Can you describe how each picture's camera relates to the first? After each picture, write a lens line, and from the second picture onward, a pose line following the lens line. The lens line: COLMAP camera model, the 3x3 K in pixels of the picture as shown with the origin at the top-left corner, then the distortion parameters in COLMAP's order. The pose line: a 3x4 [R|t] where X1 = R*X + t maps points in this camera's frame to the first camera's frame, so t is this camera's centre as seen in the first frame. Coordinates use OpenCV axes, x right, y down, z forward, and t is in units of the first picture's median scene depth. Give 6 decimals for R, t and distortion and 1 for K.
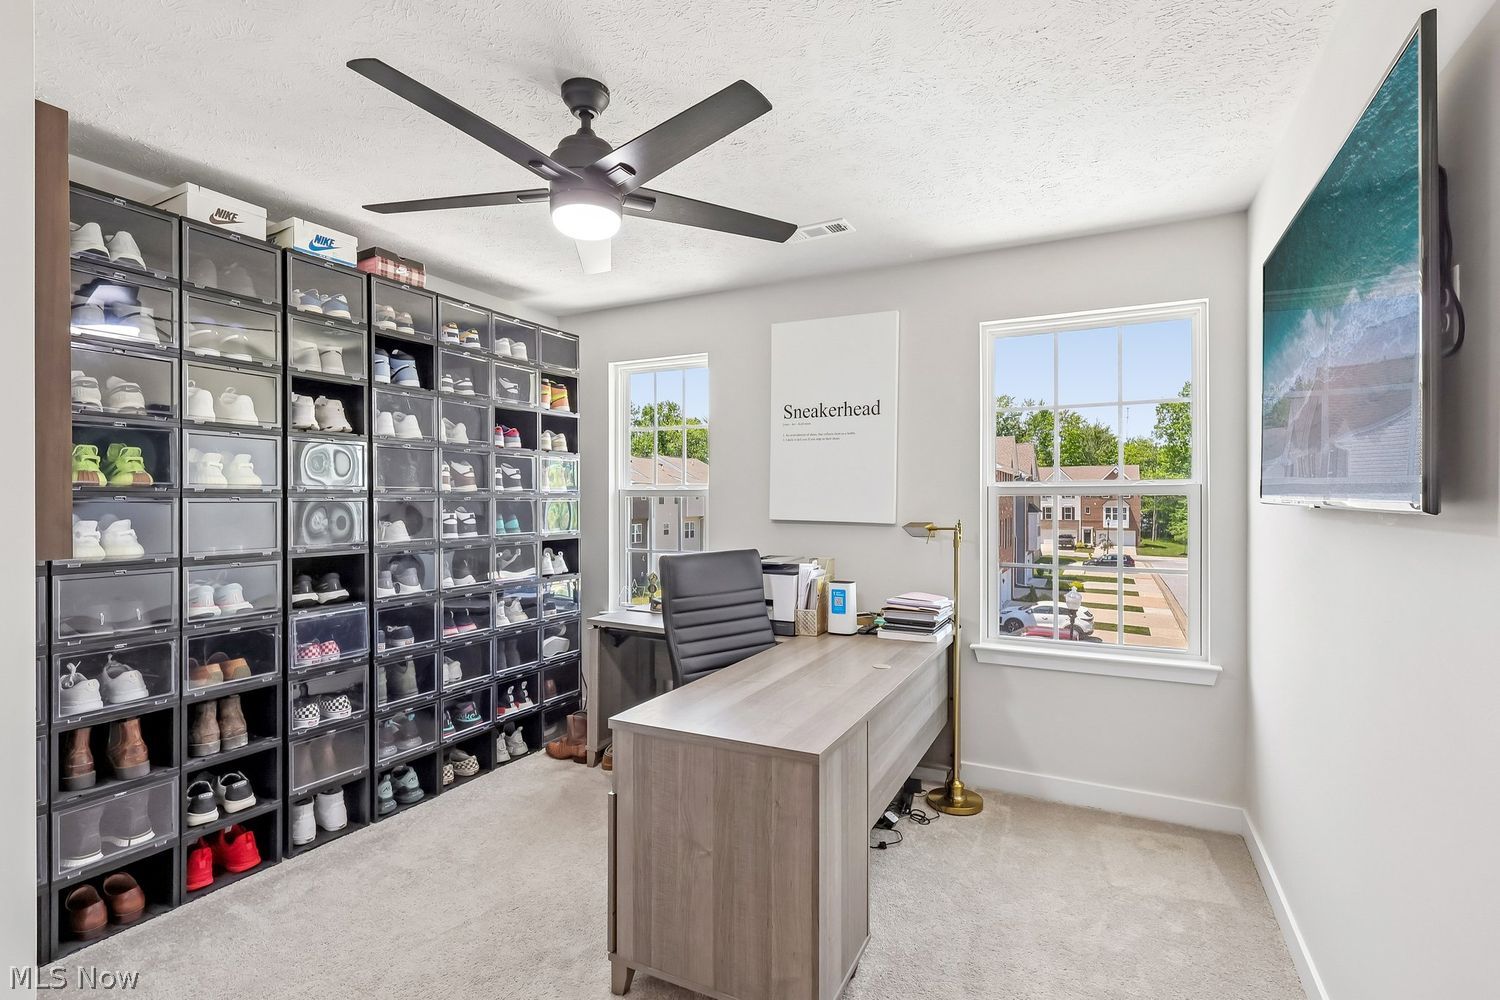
lens RADIAL K [[711.5, 0, 744.8], [0, 711.5, 501.2], [0, 0, 1]] dist [0.001609, 0.002798]
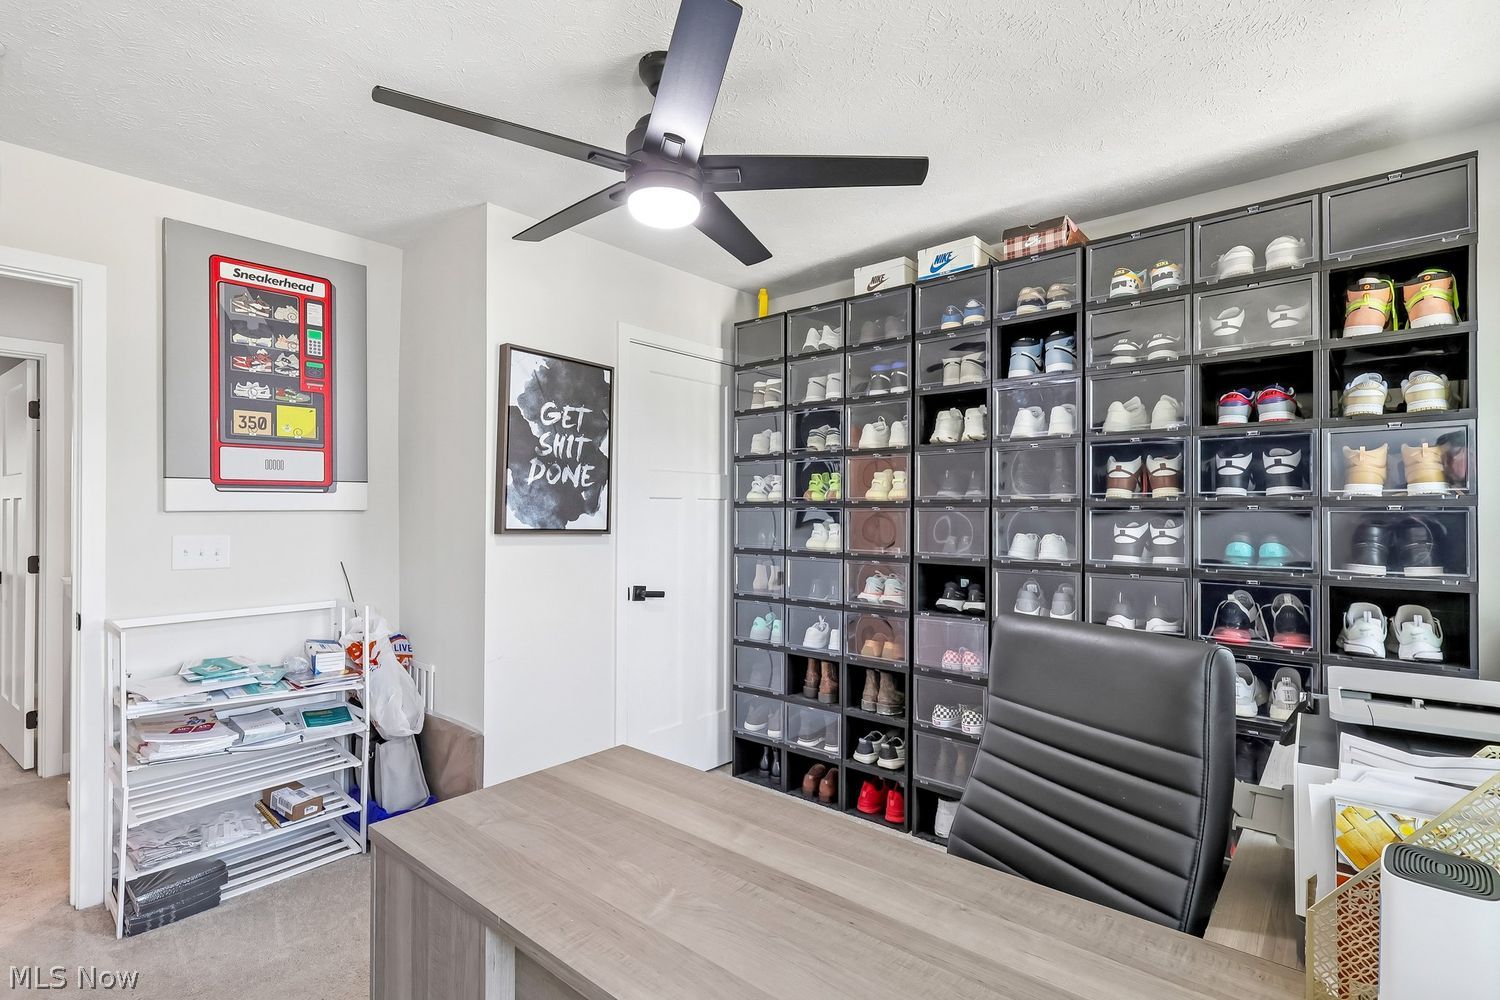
lens RADIAL K [[711.5, 0, 742.9], [0, 711.5, 504.2], [0, 0, 1]] dist [0.001609, 0.002798]
pose [[-0.240582, -0.009130, -0.970586, 0.511758], [-0.002587, 0.999958, -0.008765, 0.000362], [0.970625, 0.000403, -0.240596, 1.043186]]
